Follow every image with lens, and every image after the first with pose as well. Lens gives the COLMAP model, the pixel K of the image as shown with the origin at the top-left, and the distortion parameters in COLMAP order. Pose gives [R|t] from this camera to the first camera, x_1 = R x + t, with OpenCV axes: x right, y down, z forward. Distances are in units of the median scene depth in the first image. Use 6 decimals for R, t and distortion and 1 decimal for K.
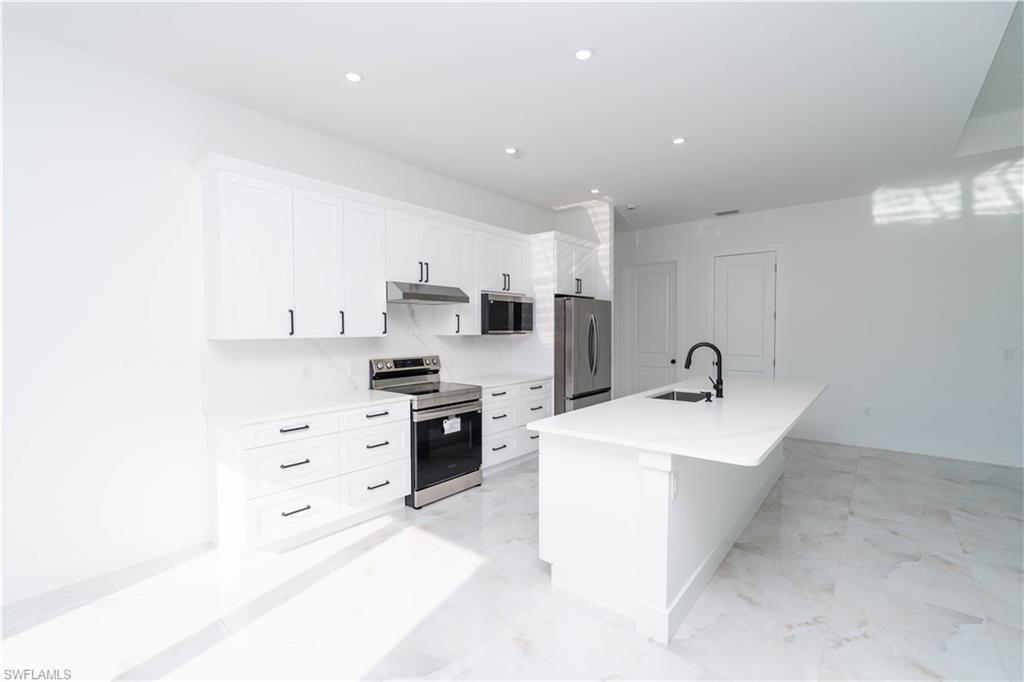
lens RADIAL K [[457.4, 0, 507.0], [0, 457.4, 334.2], [0, 0, 1]] dist [-0.004780, -0.000527]
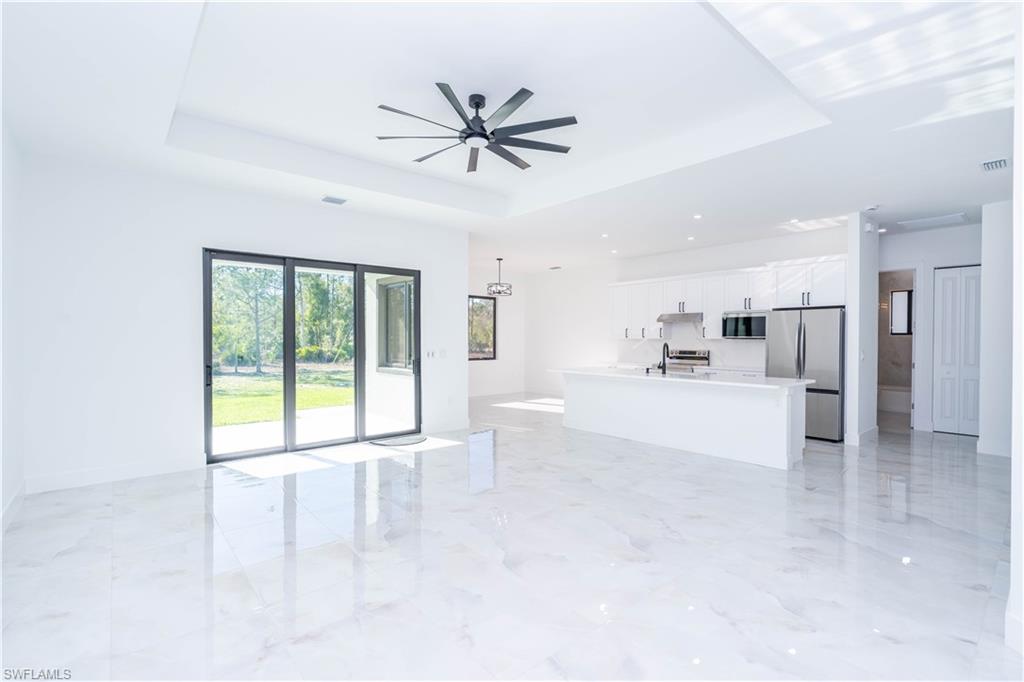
lens RADIAL K [[457.4, 0, 501.6], [0, 457.4, 343.0], [0, 0, 1]] dist [-0.004780, -0.000527]
pose [[-0.194662, 0.014953, -0.980756, 1.914579], [-0.014295, 0.999734, 0.018079, -0.002967], [0.980766, 0.017539, -0.194396, 0.607882]]
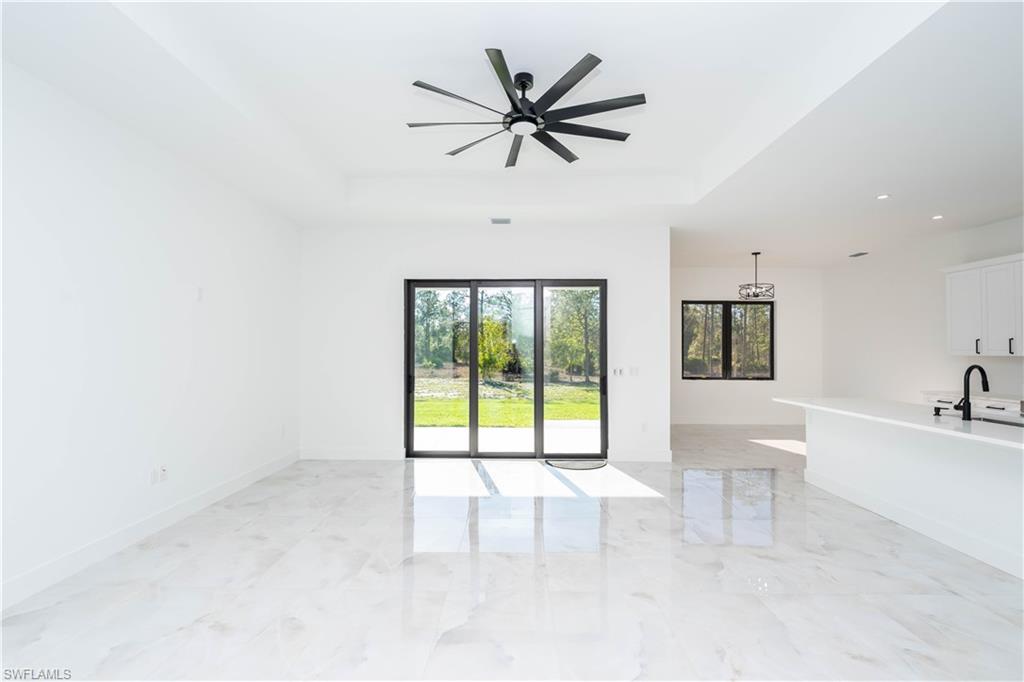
lens RADIAL K [[457.4, 0, 510.4], [0, 457.4, 342.7], [0, 0, 1]] dist [-0.004780, -0.000527]
pose [[-0.782350, -0.007514, -0.622793, 1.542272], [-0.008057, 0.999966, -0.001943, -0.015921], [0.622786, 0.003498, -0.782384, 0.961025]]
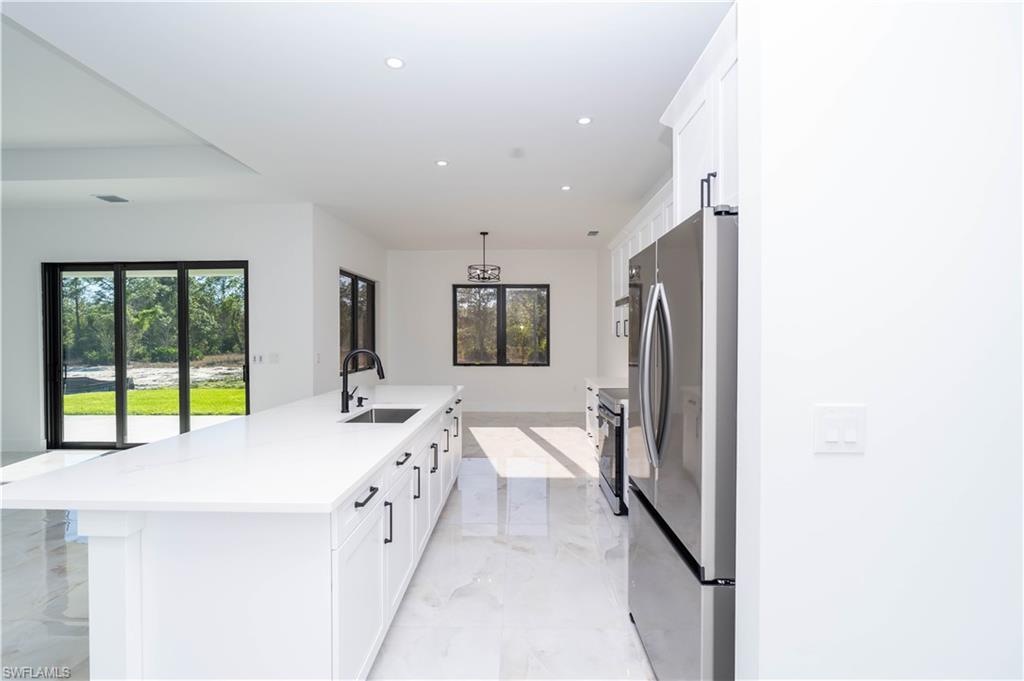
lens RADIAL K [[457.4, 0, 504.9], [0, 457.4, 342.7], [0, 0, 1]] dist [-0.004780, -0.000527]
pose [[-0.788494, 0.014583, -0.614870, 0.641453], [-0.003356, 0.999602, 0.028011, -0.018434], [0.615034, 0.024150, -0.788131, 1.570088]]
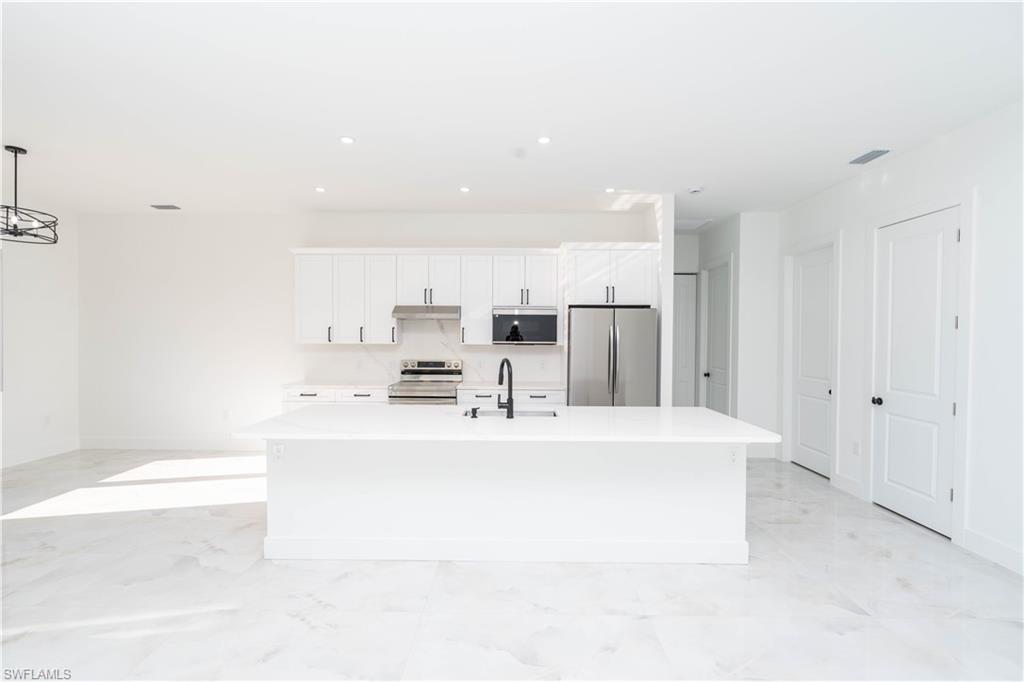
lens RADIAL K [[457.4, 0, 506.6], [0, 457.4, 344.6], [0, 0, 1]] dist [-0.004780, -0.000527]
pose [[0.619305, 0.024493, -0.784769, 0.989351], [-0.019221, 0.999687, 0.016032, -0.020793], [0.784915, 0.005156, 0.619582, 0.352672]]
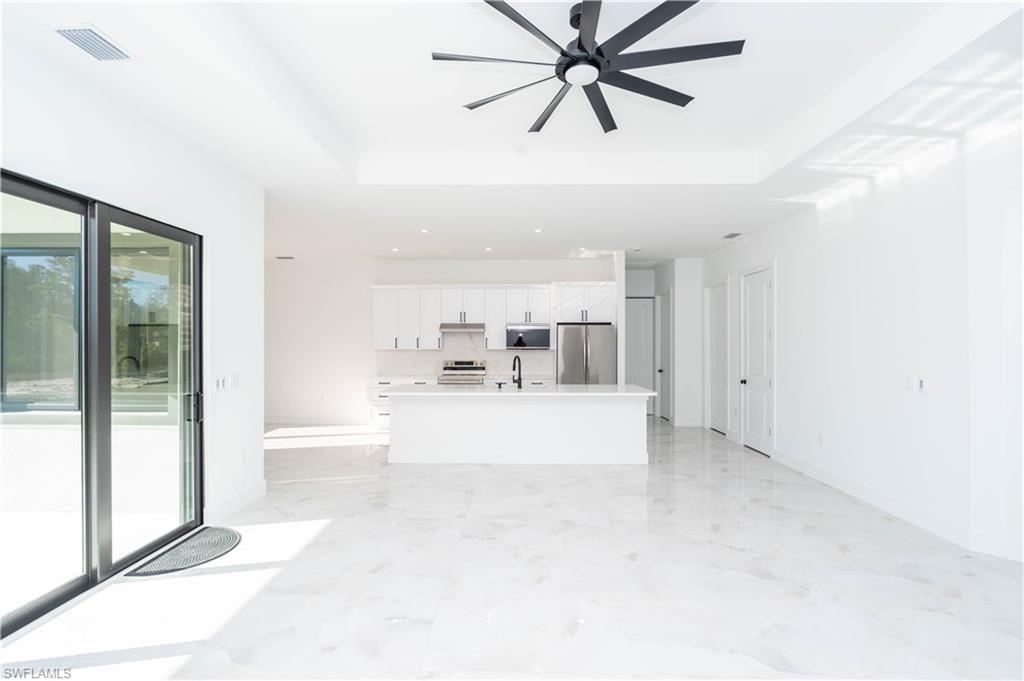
lens RADIAL K [[457.4, 0, 501.6], [0, 457.4, 344.4], [0, 0, 1]] dist [-0.004780, -0.000527]
pose [[0.602046, 0.006932, -0.798431, 1.473169], [-0.013941, 0.999901, -0.001831, -0.015680], [0.798340, 0.012233, 0.602083, -0.051648]]
